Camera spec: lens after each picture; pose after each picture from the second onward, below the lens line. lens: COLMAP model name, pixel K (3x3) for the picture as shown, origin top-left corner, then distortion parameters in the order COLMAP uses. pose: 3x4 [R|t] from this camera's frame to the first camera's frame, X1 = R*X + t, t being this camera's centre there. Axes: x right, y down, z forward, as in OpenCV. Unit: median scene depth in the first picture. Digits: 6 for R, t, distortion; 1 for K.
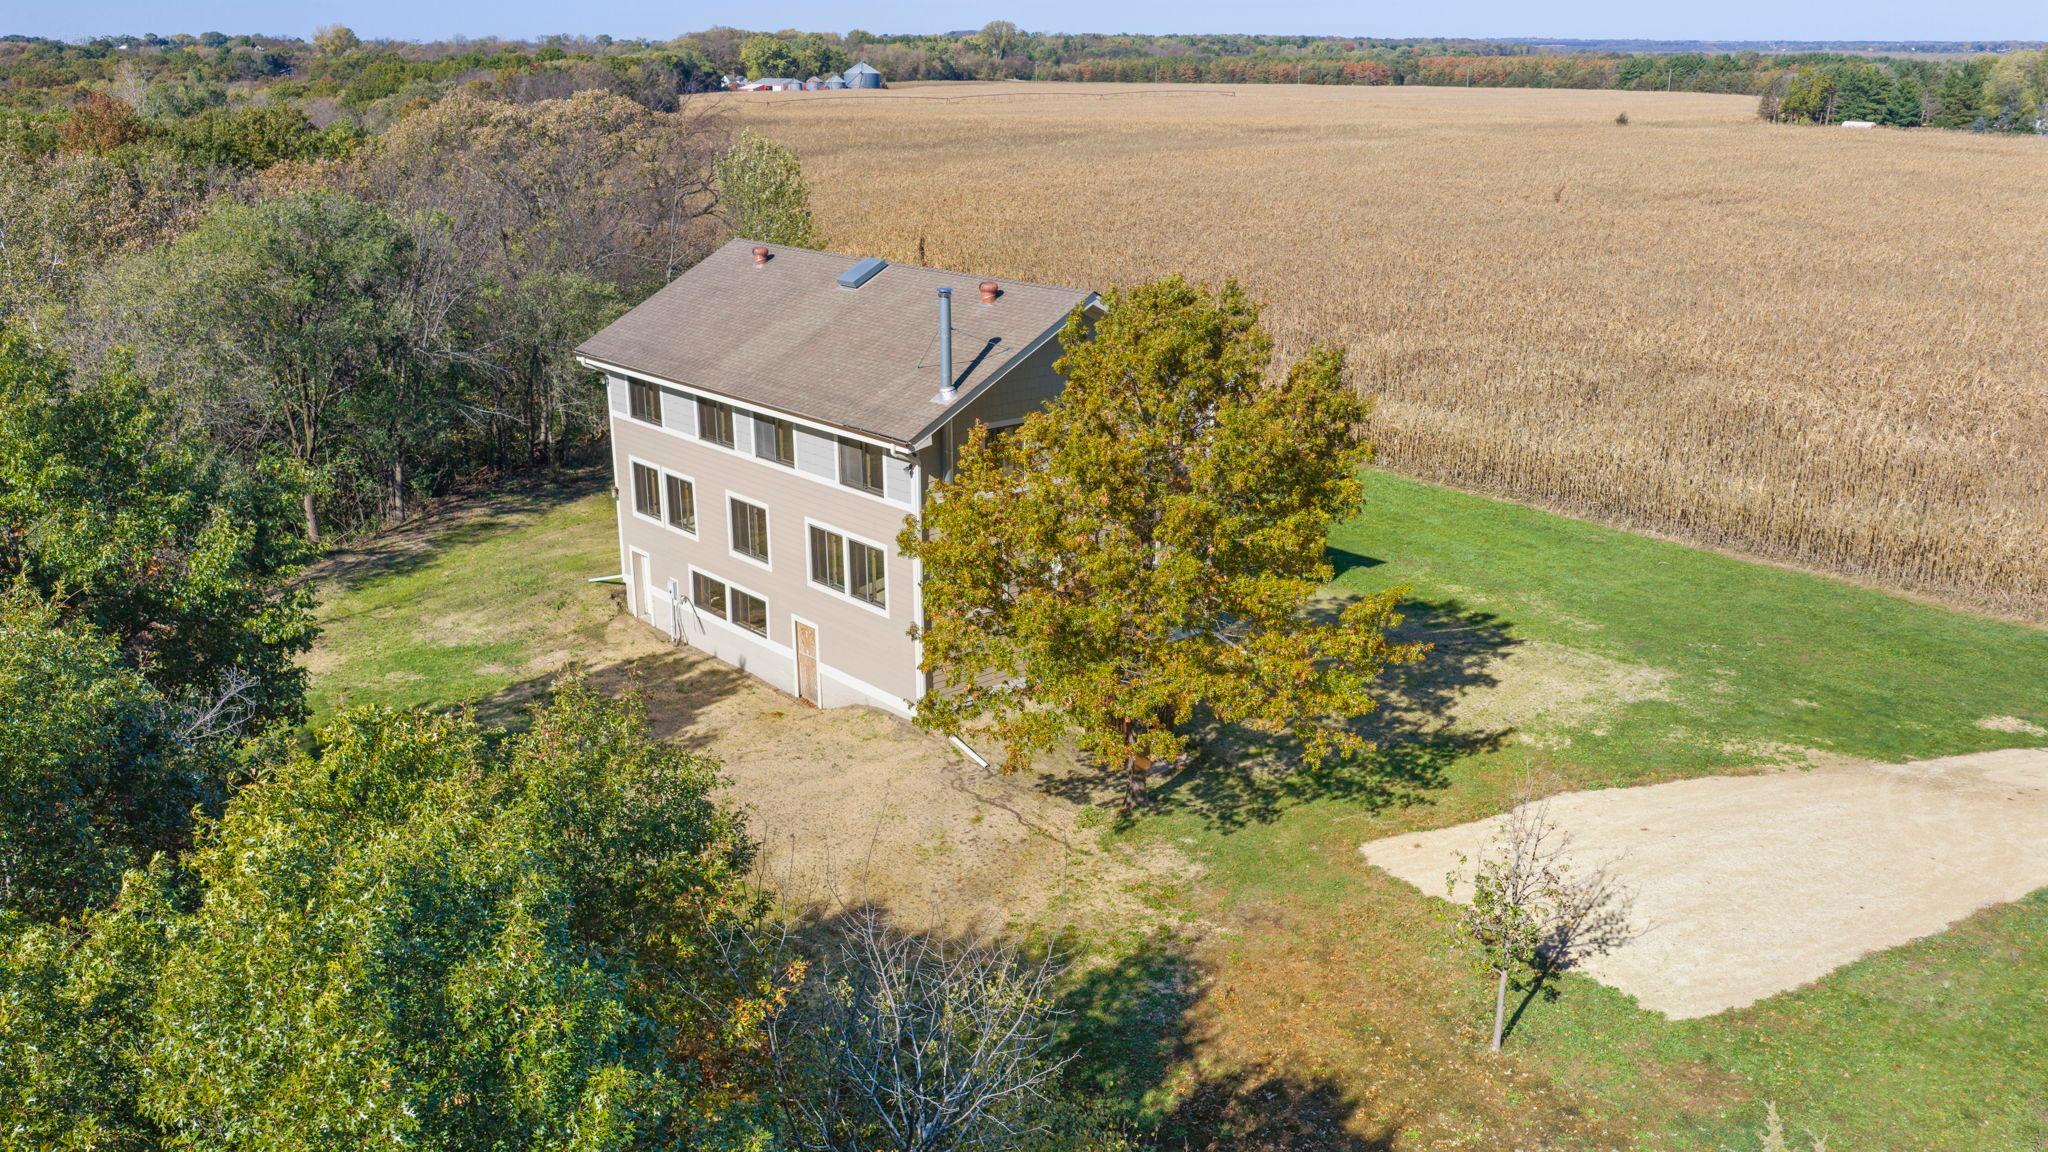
lens RADIAL K [[1726.4, 0, 1028.6], [0, 1726.4, 614.4], [0, 0, 1]] dist [0.000164, -0.001413]
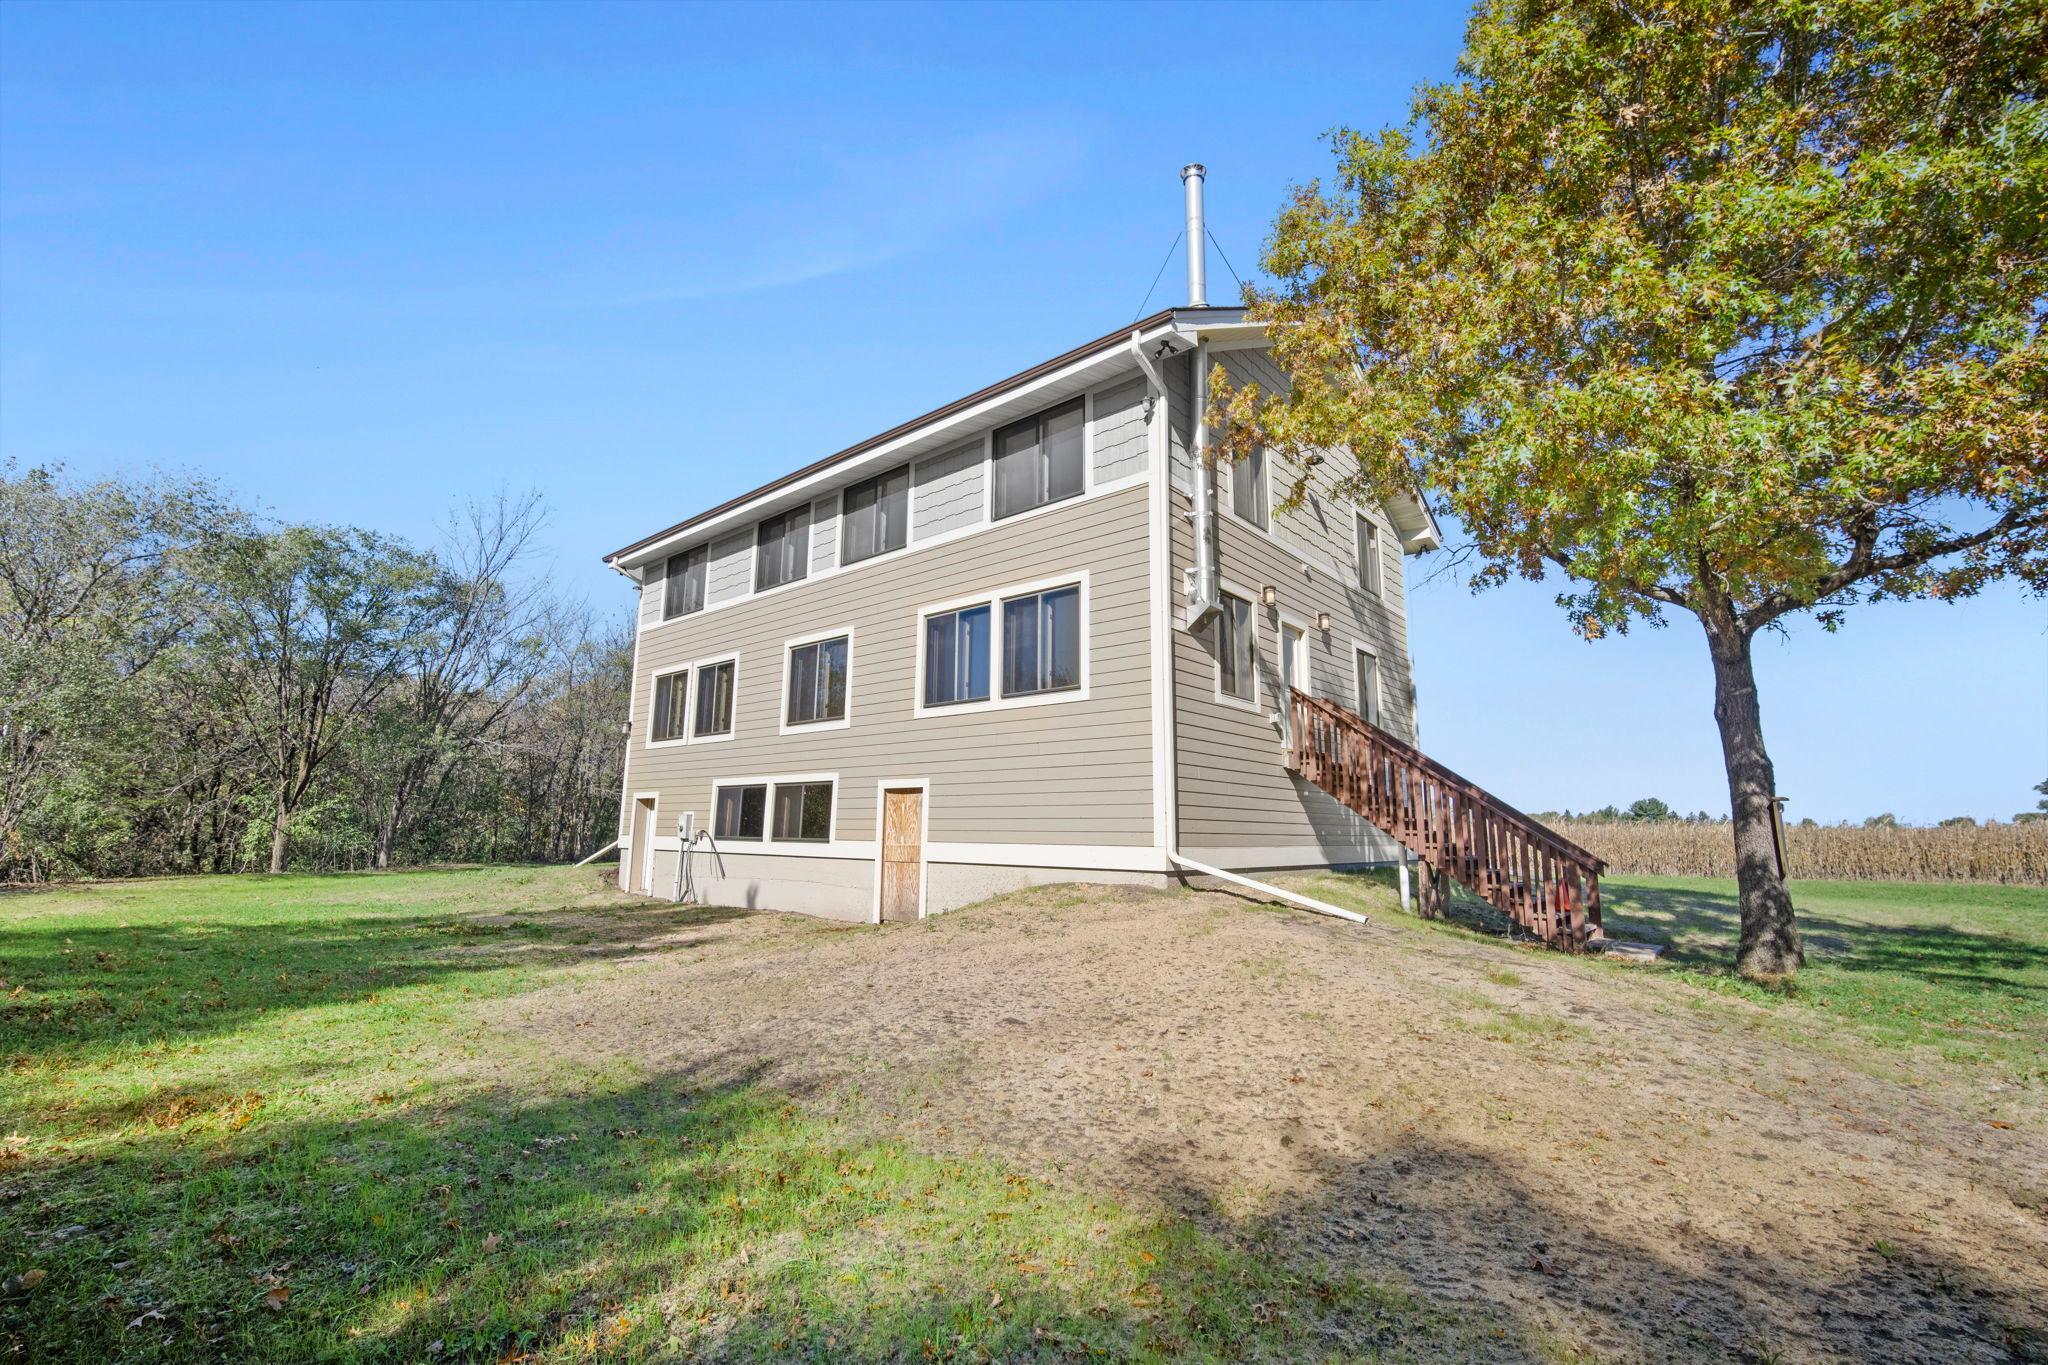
lens RADIAL K [[882.3, 0, 1024.0], [0, 882.3, 682.5], [0, 0, 1]] dist [-0.000124, -0.000029]
pose [[0.989691, 0.036727, 0.138428, -0.128715], [0.033141, 0.881596, -0.470839, 0.120527], [-0.139330, 0.470573, 0.871291, 0.679688]]
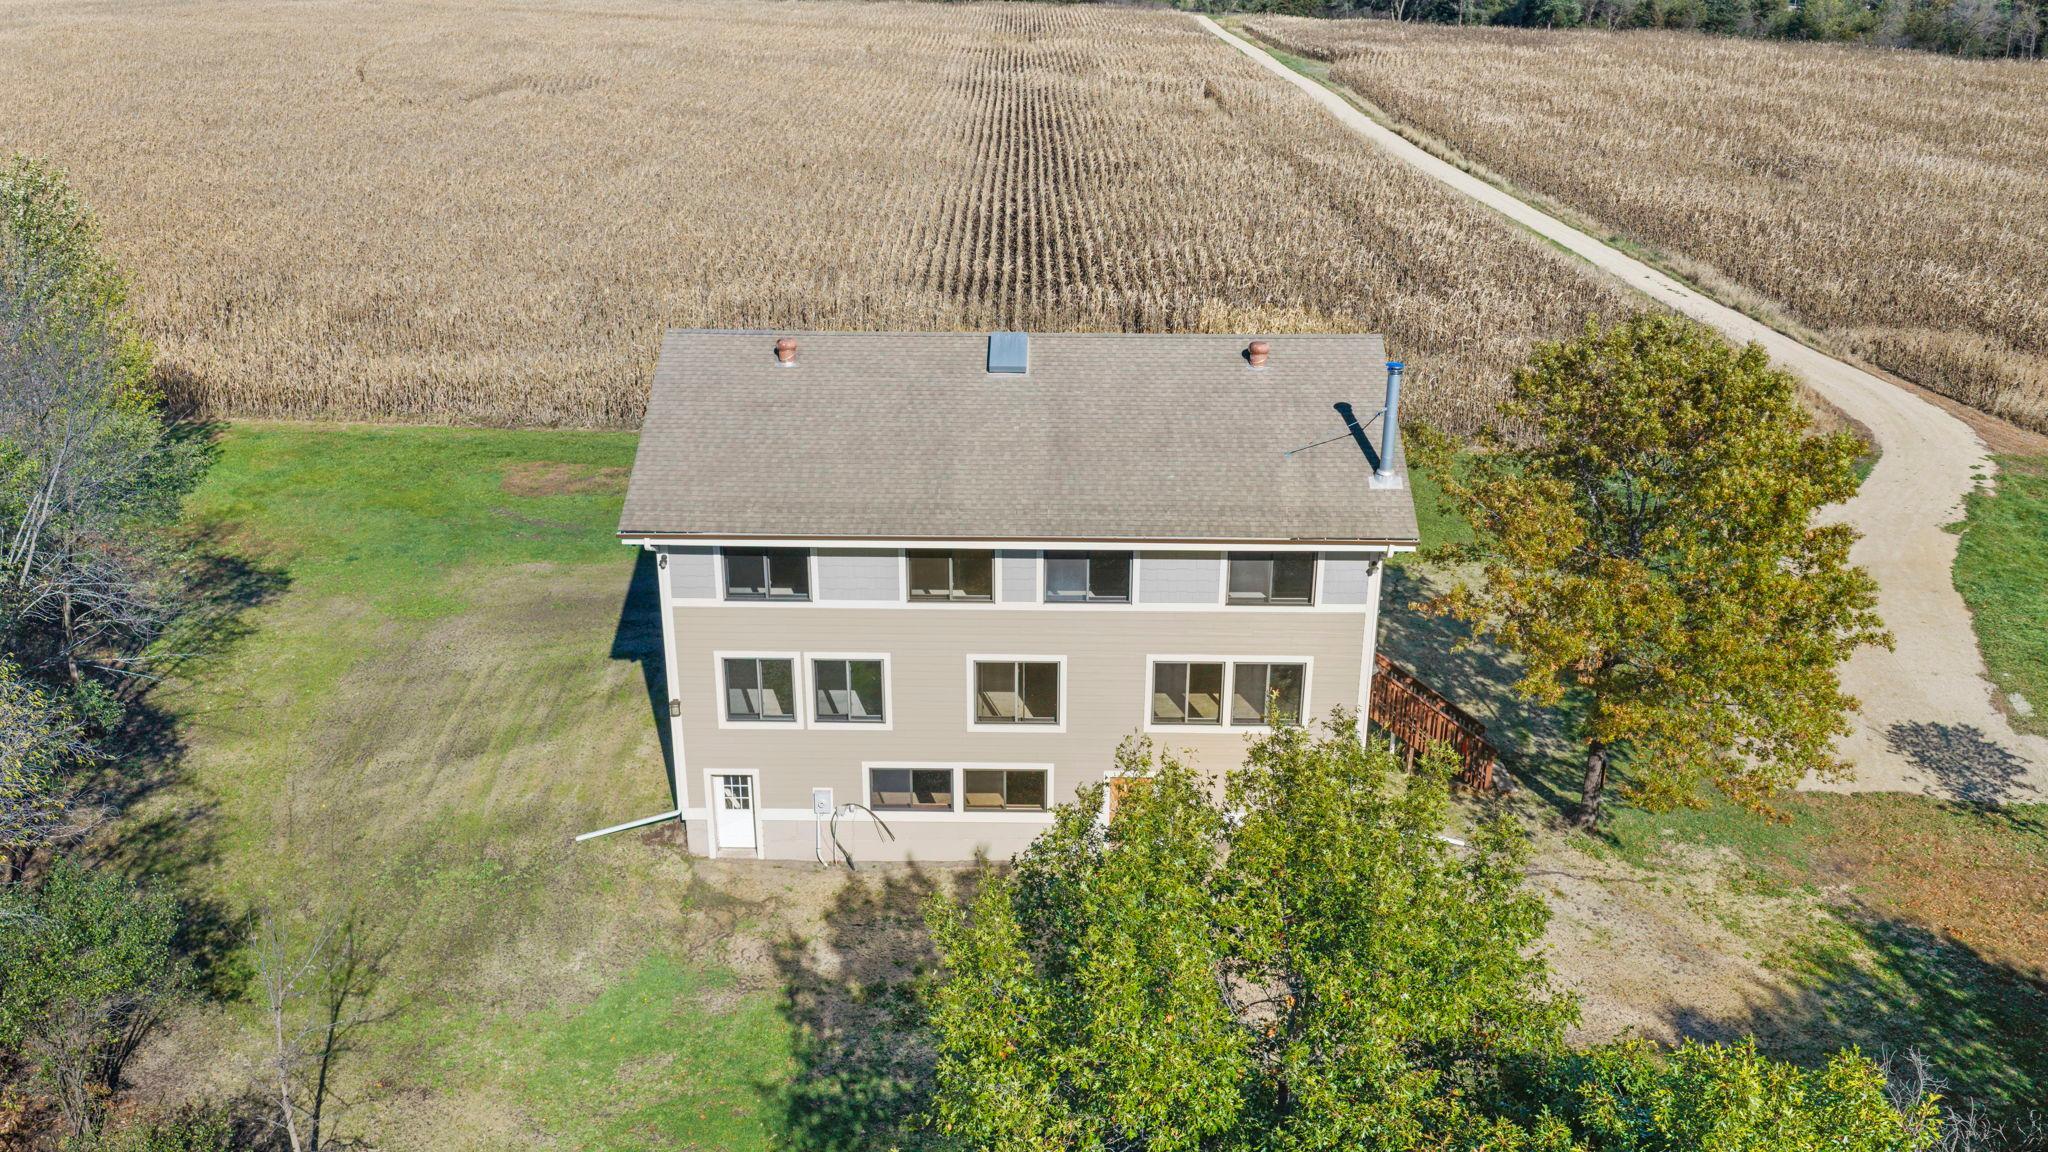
lens RADIAL K [[1665.7, 0, 1024.0], [0, 1665.7, 576.0], [0, 0, 1]] dist [-0.002727, -0.005644]
pose [[0.658501, -0.272383, 0.701558, -0.690570], [0.231668, 0.960304, 0.155392, -0.221497], [-0.716035, 0.060203, 0.695463, 0.453184]]
